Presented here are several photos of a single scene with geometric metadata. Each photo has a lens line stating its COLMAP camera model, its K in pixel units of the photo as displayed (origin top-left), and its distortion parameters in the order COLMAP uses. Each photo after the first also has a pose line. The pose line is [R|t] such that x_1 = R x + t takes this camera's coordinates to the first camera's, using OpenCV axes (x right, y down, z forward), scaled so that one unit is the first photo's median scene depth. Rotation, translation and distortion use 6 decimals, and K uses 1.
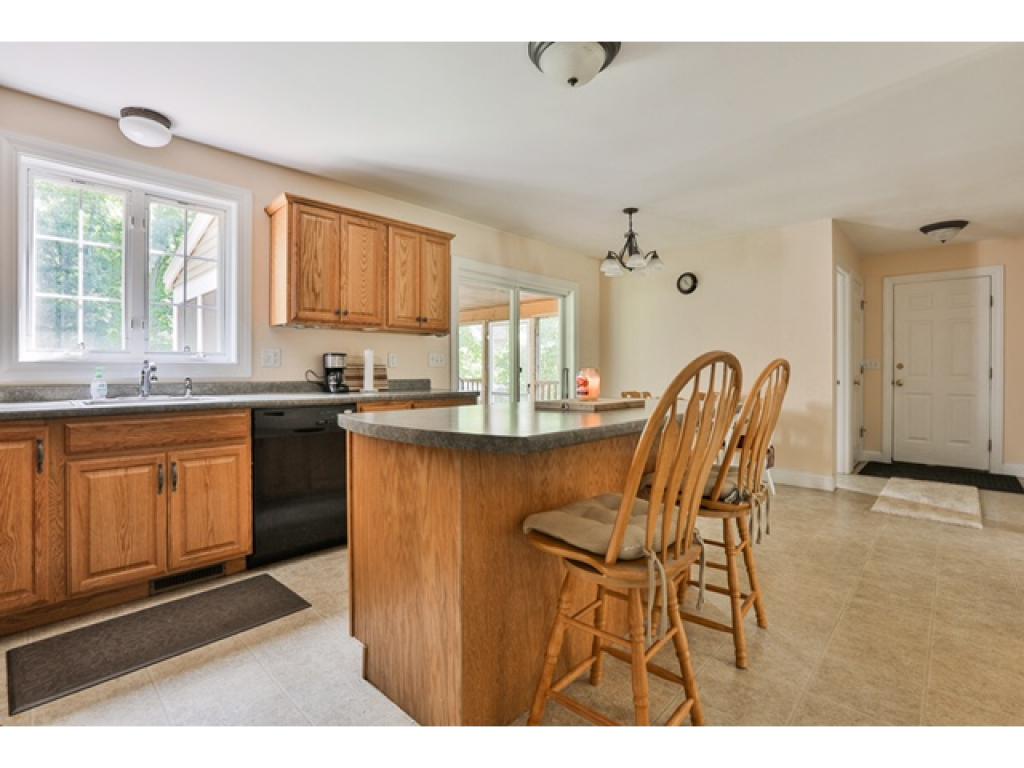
lens RADIAL K [[483.4, 0, 511.9], [0, 483.4, 370.1], [0, 0, 1]] dist [-0.054968, -0.000012]
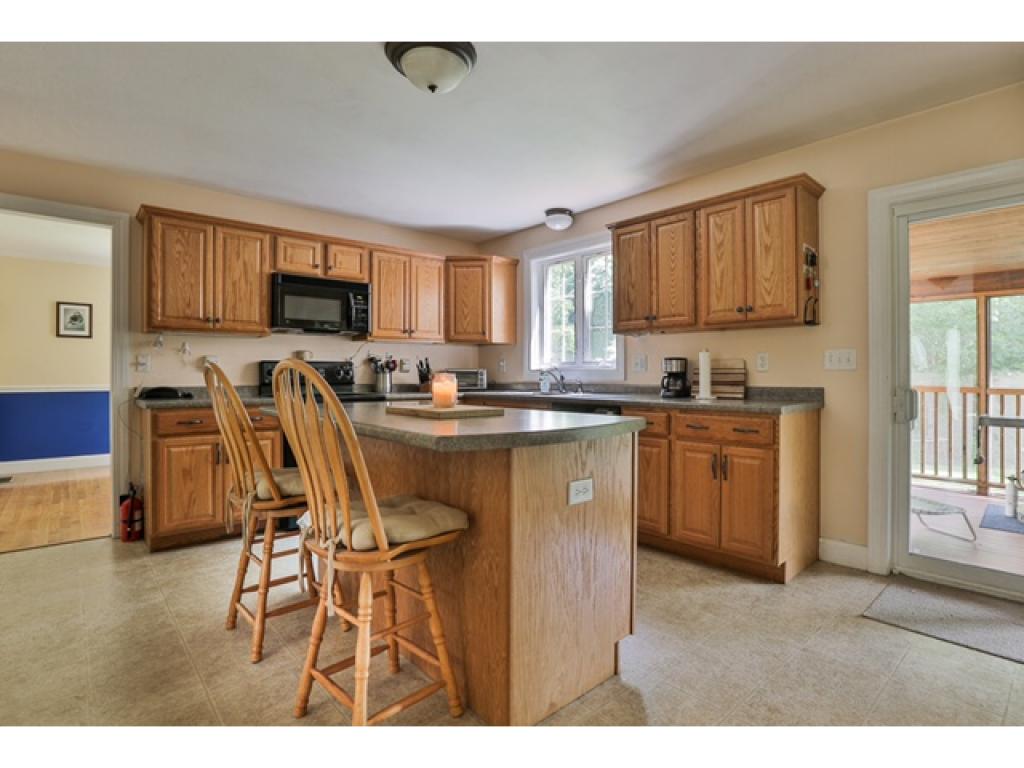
lens RADIAL K [[521.3, 0, 512.0], [0, 521.3, 384.0], [0, 0, 1]] dist [-0.054316, 0.000025]
pose [[-0.087277, 0.021116, -0.995960, 0.717528], [0.002763, 0.999777, 0.020954, -0.003783], [0.996180, -0.000923, -0.087316, 0.749543]]
